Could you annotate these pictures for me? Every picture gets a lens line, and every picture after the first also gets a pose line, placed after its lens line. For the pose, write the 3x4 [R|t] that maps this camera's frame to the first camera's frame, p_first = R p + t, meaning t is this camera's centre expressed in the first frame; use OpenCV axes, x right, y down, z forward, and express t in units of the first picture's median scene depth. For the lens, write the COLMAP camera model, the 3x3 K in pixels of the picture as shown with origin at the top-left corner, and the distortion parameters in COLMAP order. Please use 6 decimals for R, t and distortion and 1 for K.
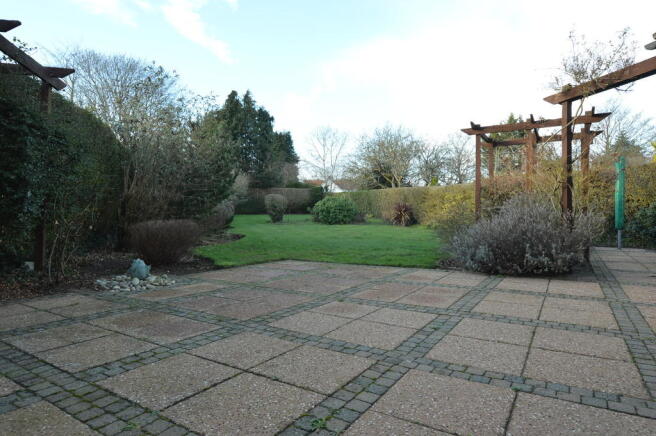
lens RADIAL K [[387.8, 0, 328.2], [0, 387.8, 217.7], [0, 0, 1]] dist [0.002656, 0.007402]
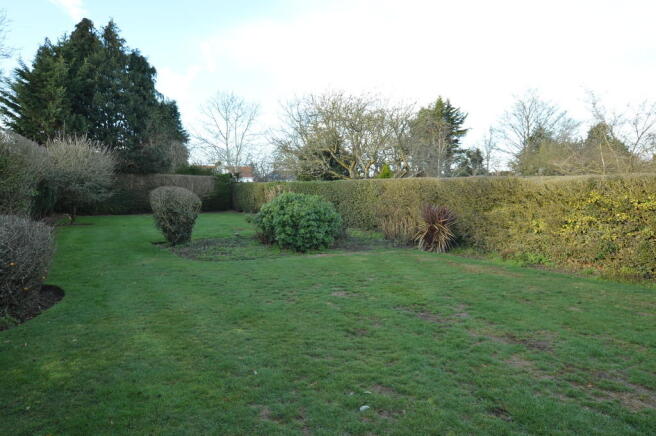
lens RADIAL K [[387.8, 0, 328.0], [0, 387.8, 217.1], [0, 0, 1]] dist [0.002656, 0.007402]
pose [[0.958253, -0.013014, 0.285624, -0.053712], [0.004822, 0.999557, 0.029364, -0.021772], [-0.285880, -0.026761, 0.957892, 0.285048]]
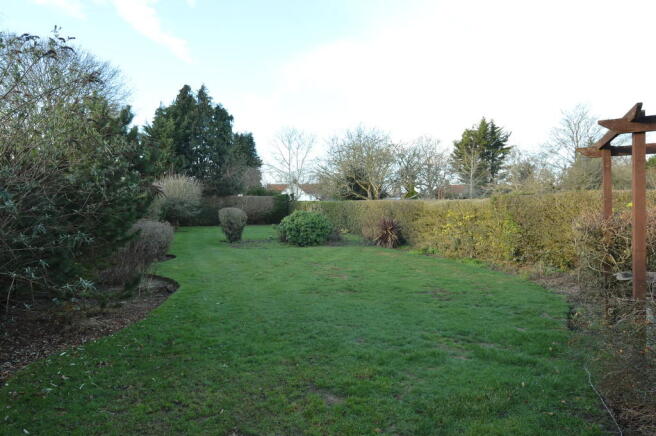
lens RADIAL K [[387.8, 0, 327.1], [0, 387.8, 216.6], [0, 0, 1]] dist [0.002656, 0.007402]
pose [[0.995977, -0.005344, 0.089448, -0.006260], [0.006225, 0.999935, -0.009573, -0.019789], [-0.089391, 0.010092, 0.995946, 0.102185]]
